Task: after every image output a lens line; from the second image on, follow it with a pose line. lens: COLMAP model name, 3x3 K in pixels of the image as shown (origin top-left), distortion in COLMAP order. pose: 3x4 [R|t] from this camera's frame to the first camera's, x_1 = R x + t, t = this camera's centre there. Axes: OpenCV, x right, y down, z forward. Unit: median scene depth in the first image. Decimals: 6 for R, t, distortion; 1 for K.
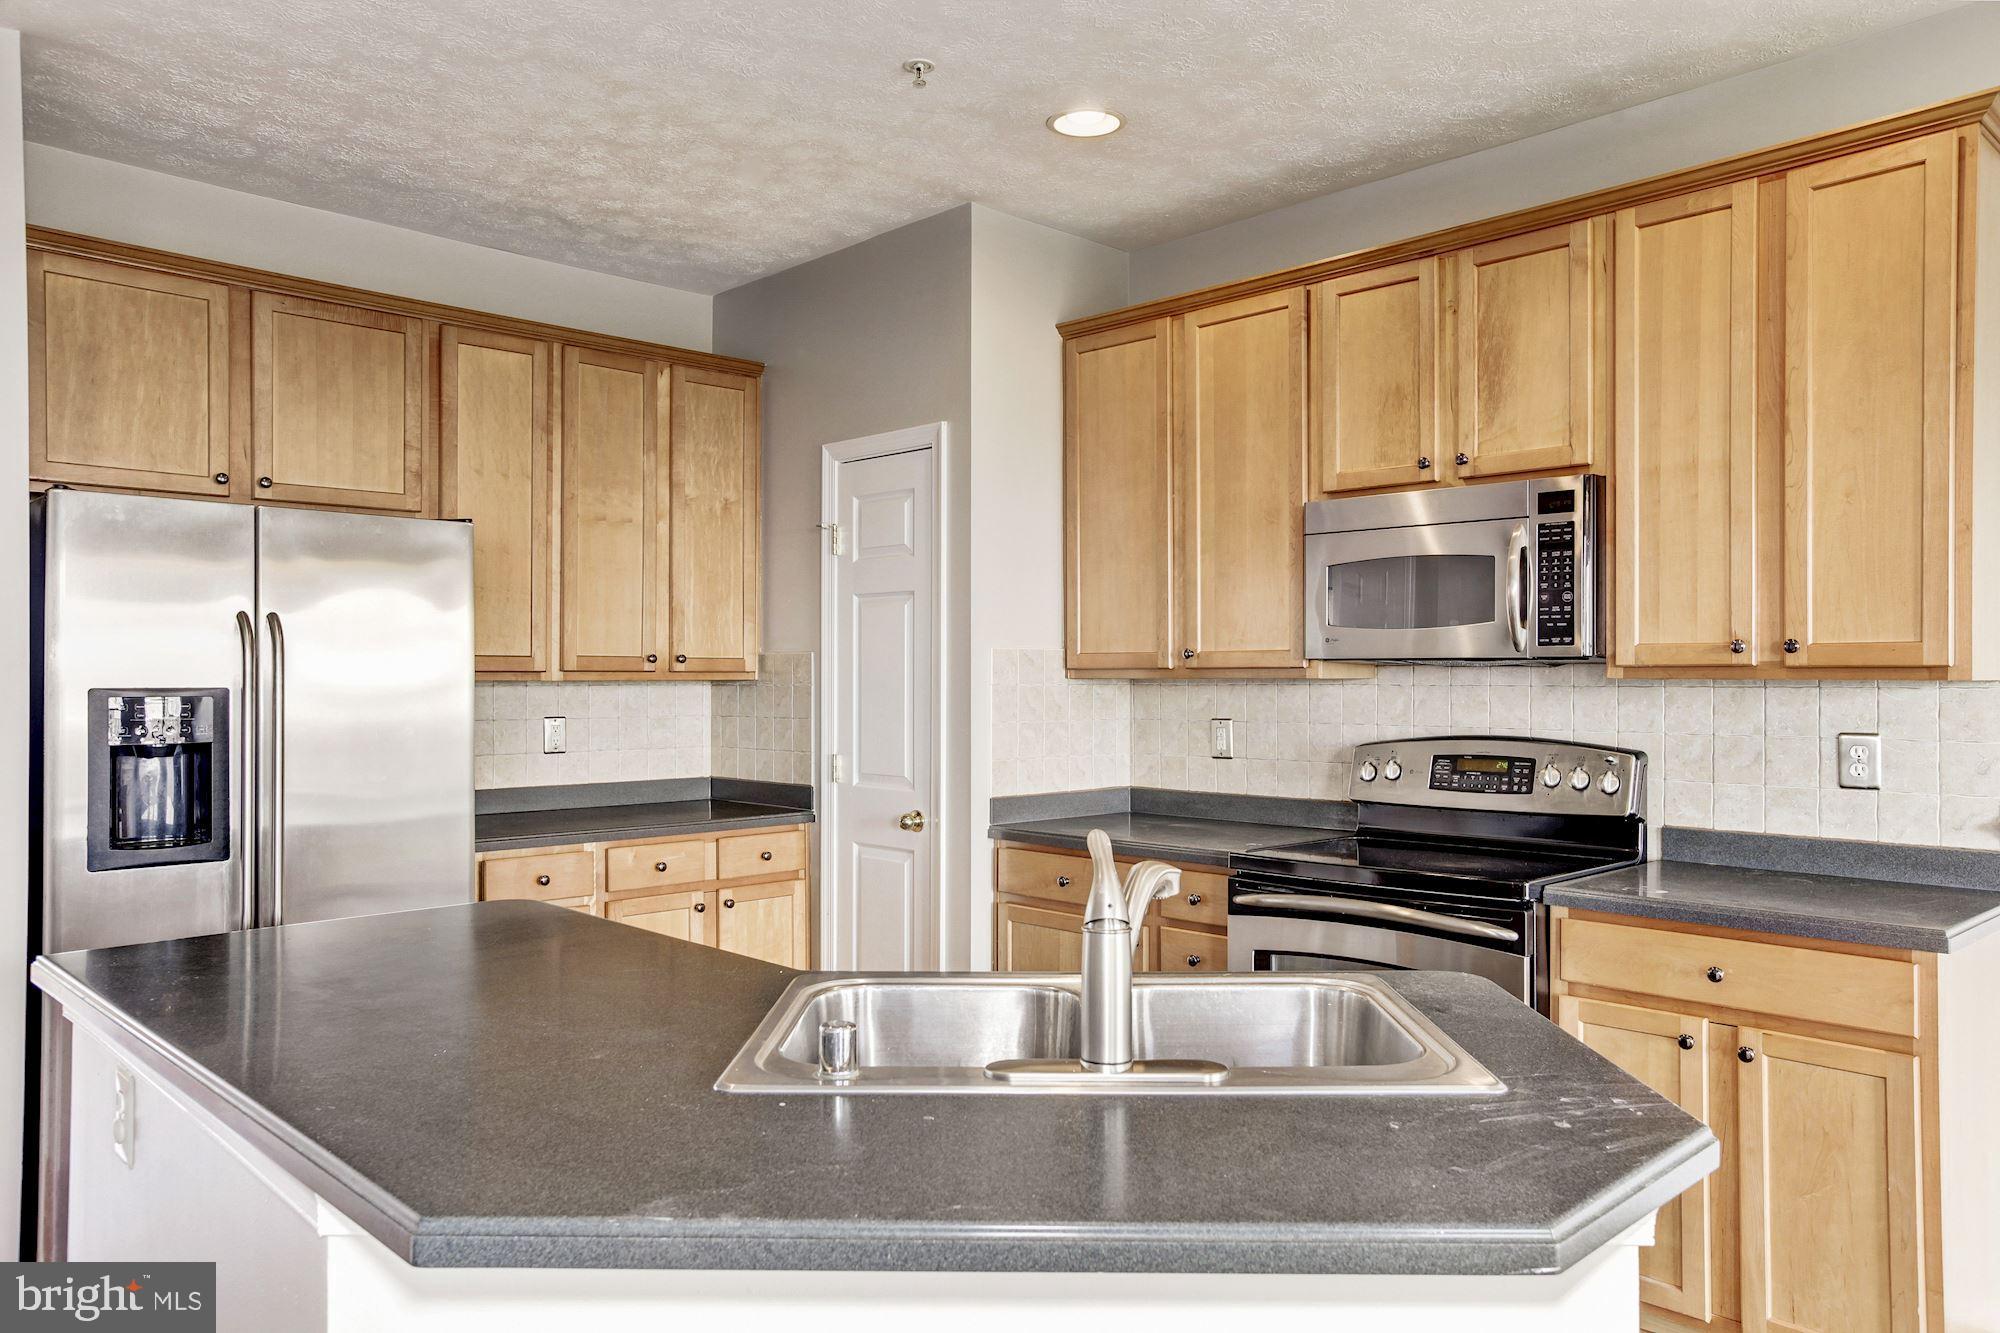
lens RADIAL K [[1397.1, 0, 1021.1], [0, 1397.1, 675.8], [0, 0, 1]] dist [0.012832, 0.007584]
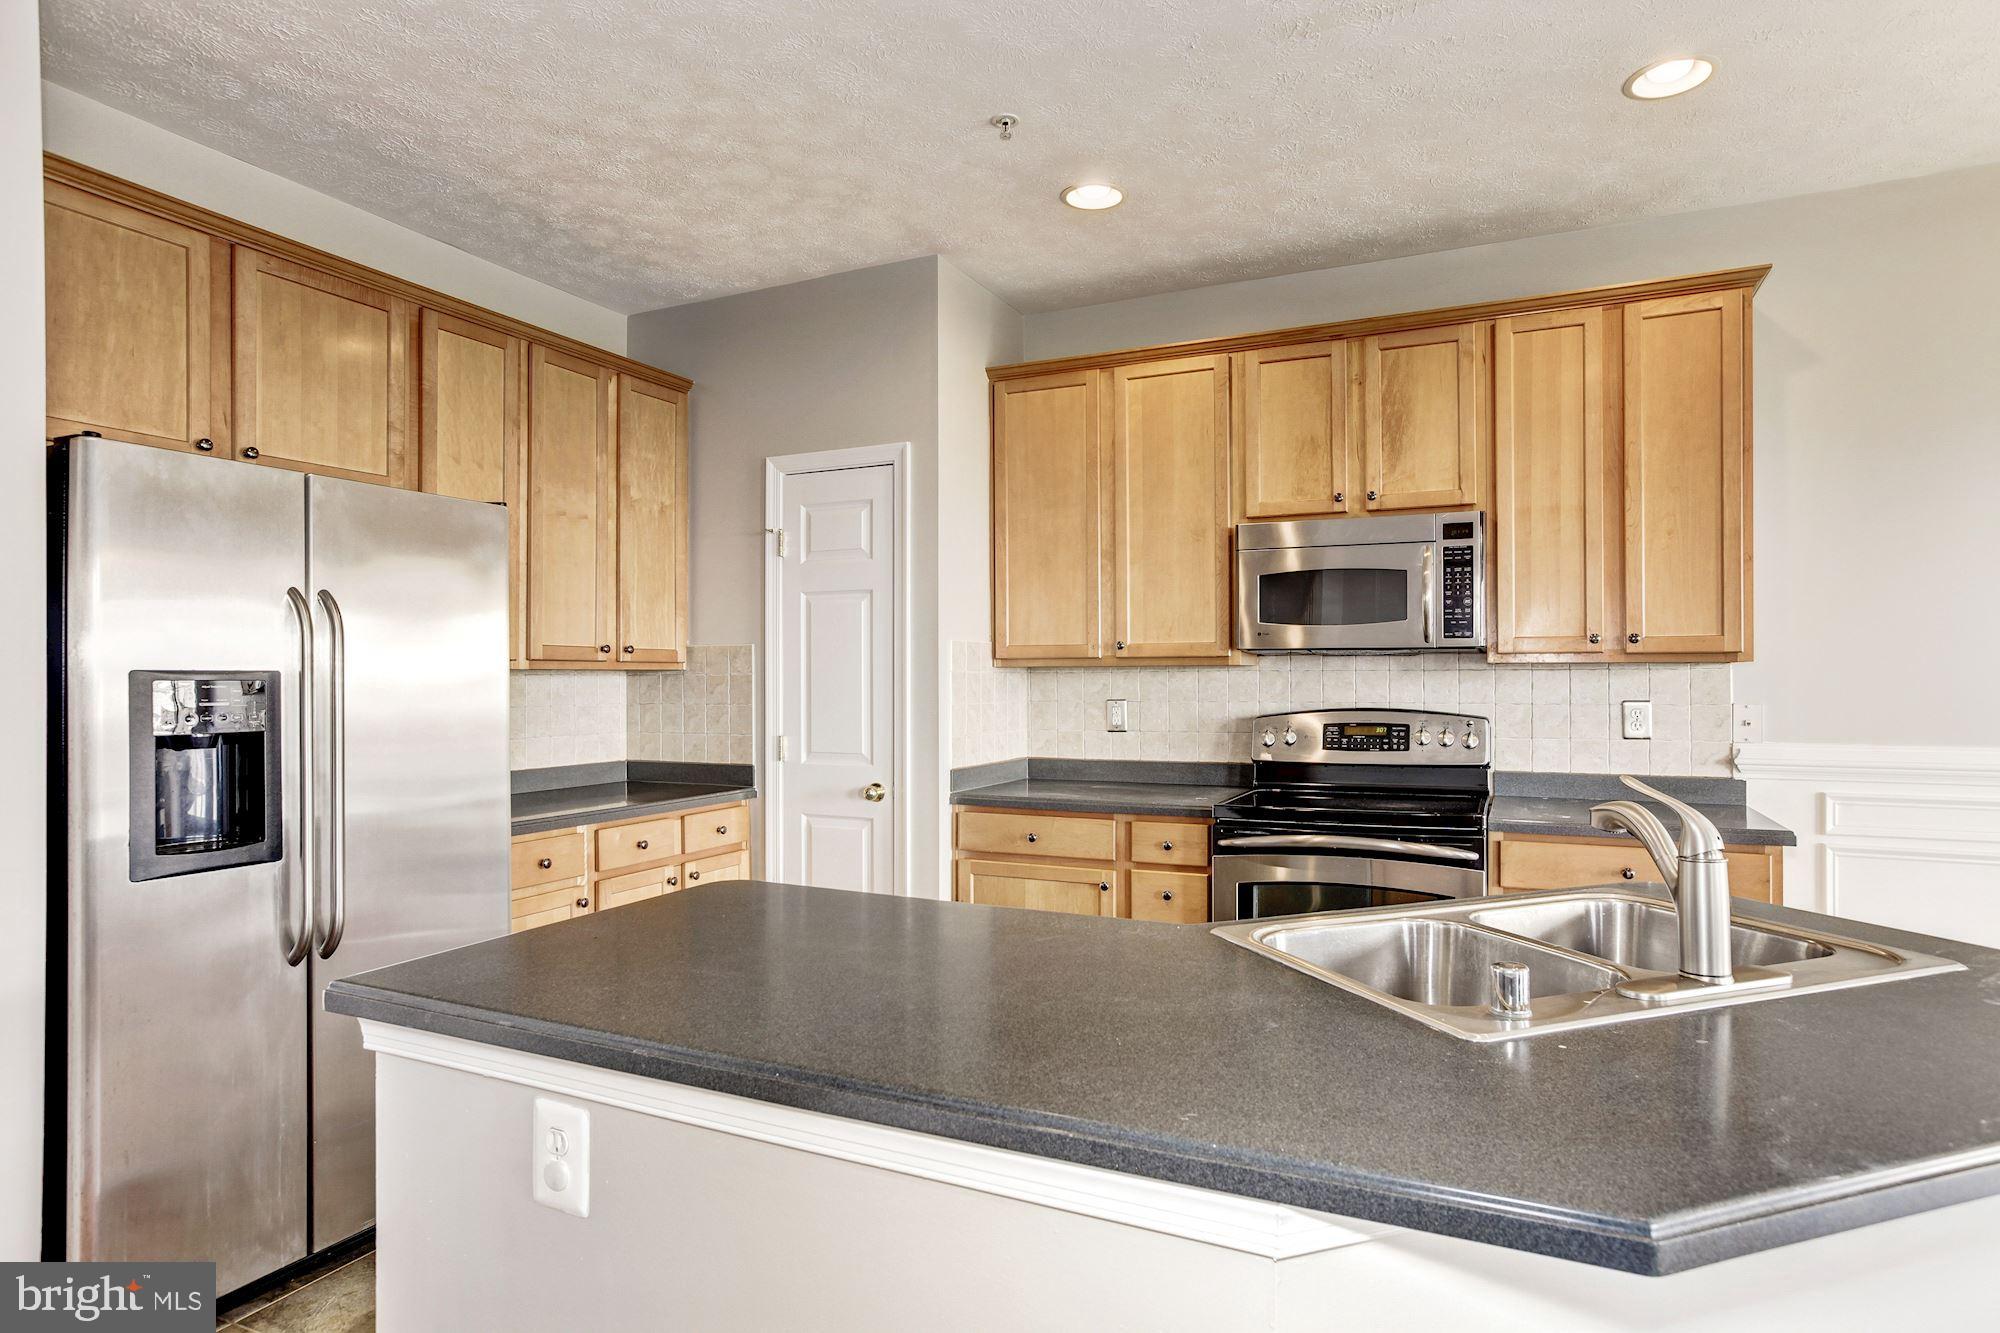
lens RADIAL K [[1084.7, 0, 1030.2], [0, 1084.7, 679.0], [0, 0, 1]] dist [-0.016593, 0.012155]
pose [[0.935138, -0.003622, 0.354264, -0.309199], [0.003138, 0.999993, 0.001940, 0.011983], [-0.354269, -0.000703, 0.935143, 0.149856]]
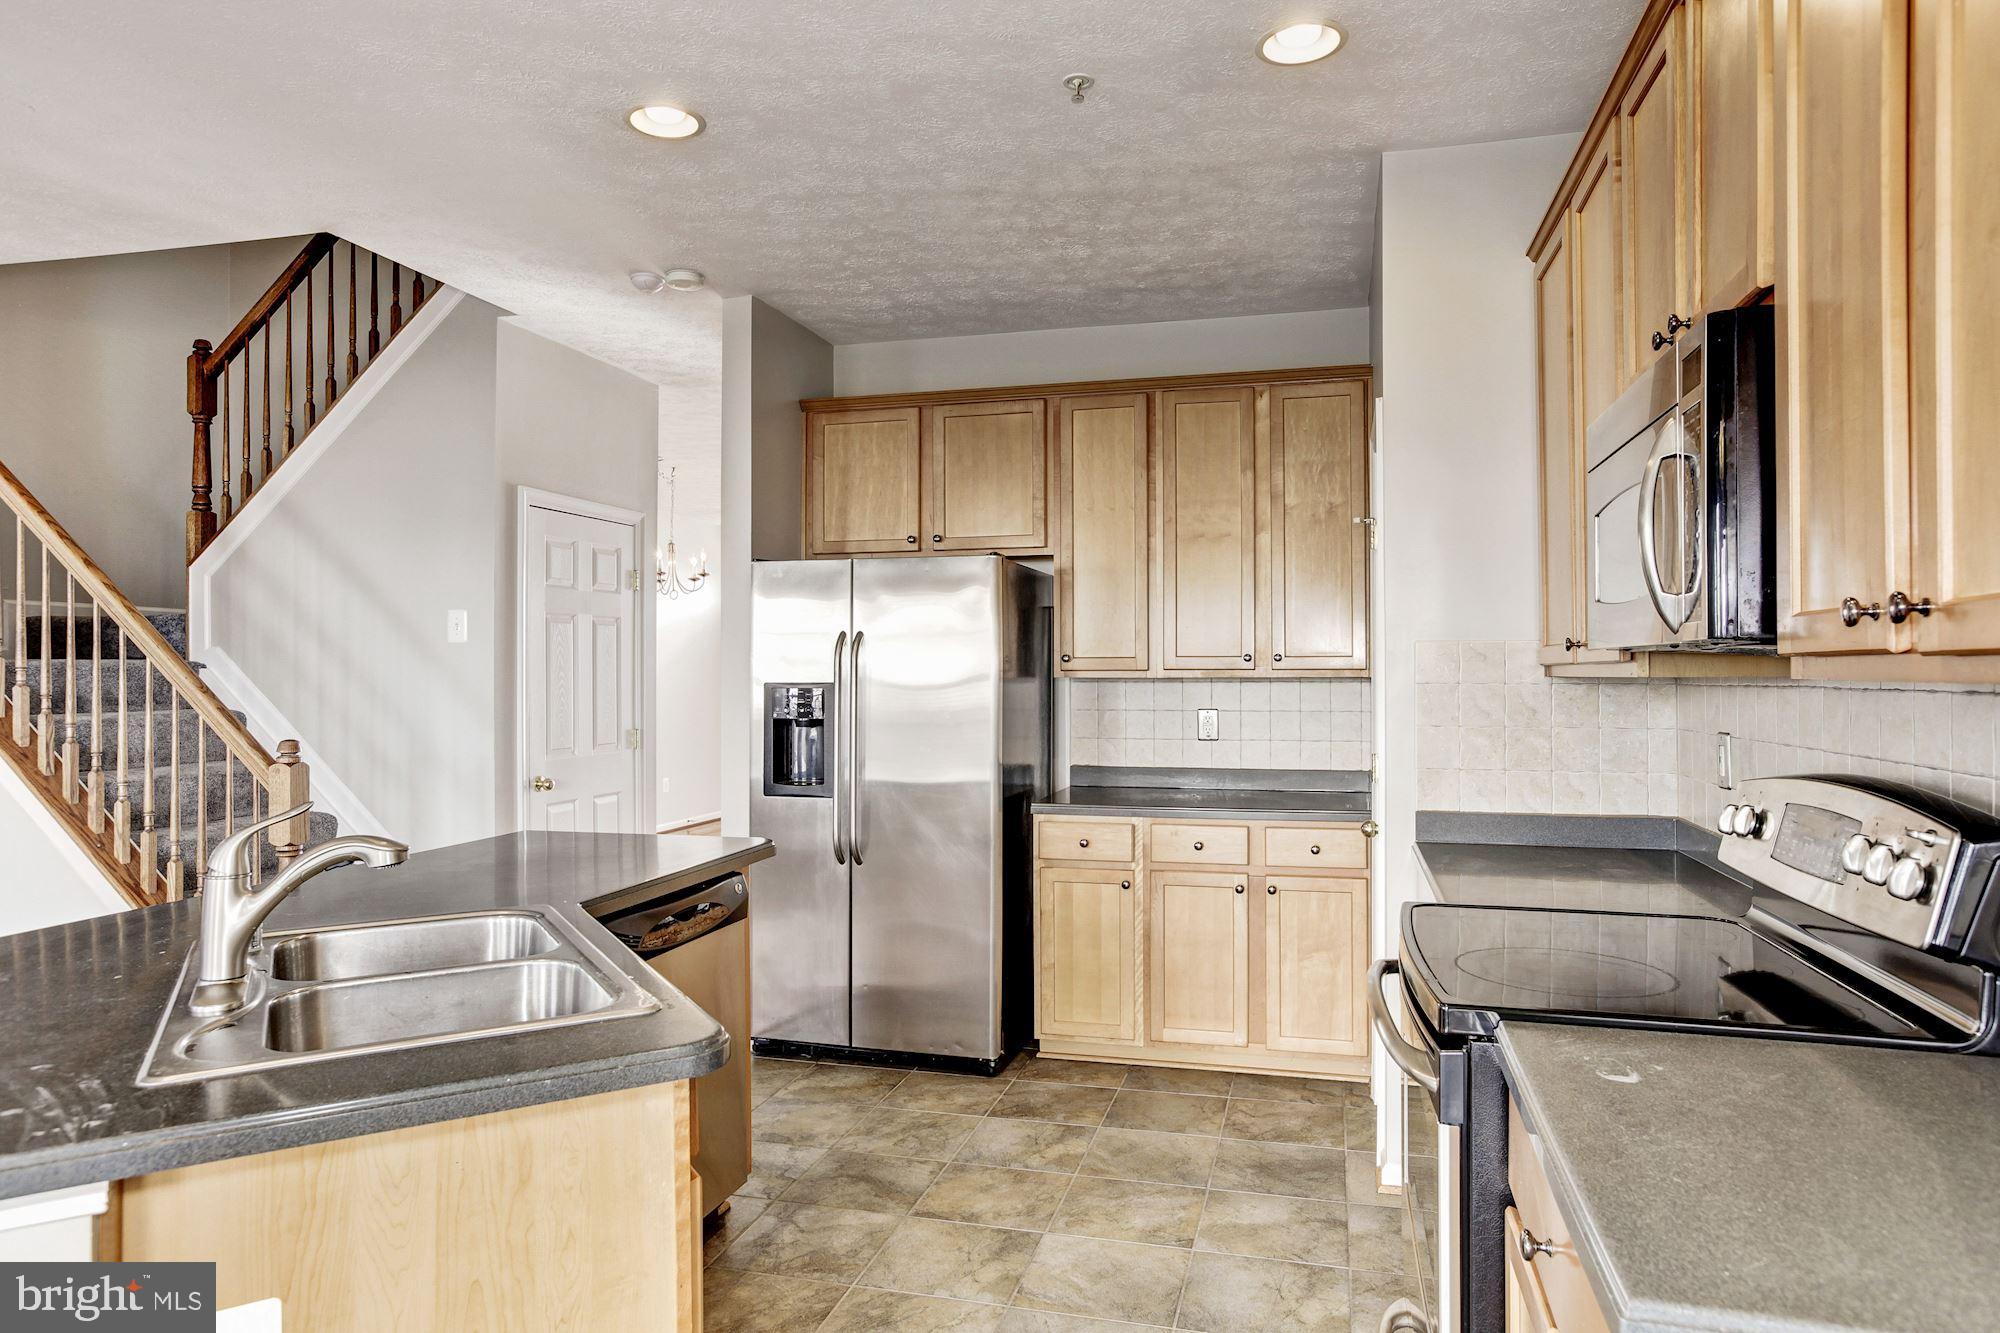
lens RADIAL K [[1210.6, 0, 1014.5], [0, 1210.6, 658.7], [0, 0, 1]] dist [-0.037009, 0.008807]
pose [[0.514021, -0.011351, -0.857703, 0.555997], [0.002829, 0.999929, -0.011537, -0.000955], [0.857773, 0.003504, 0.514017, 0.433034]]
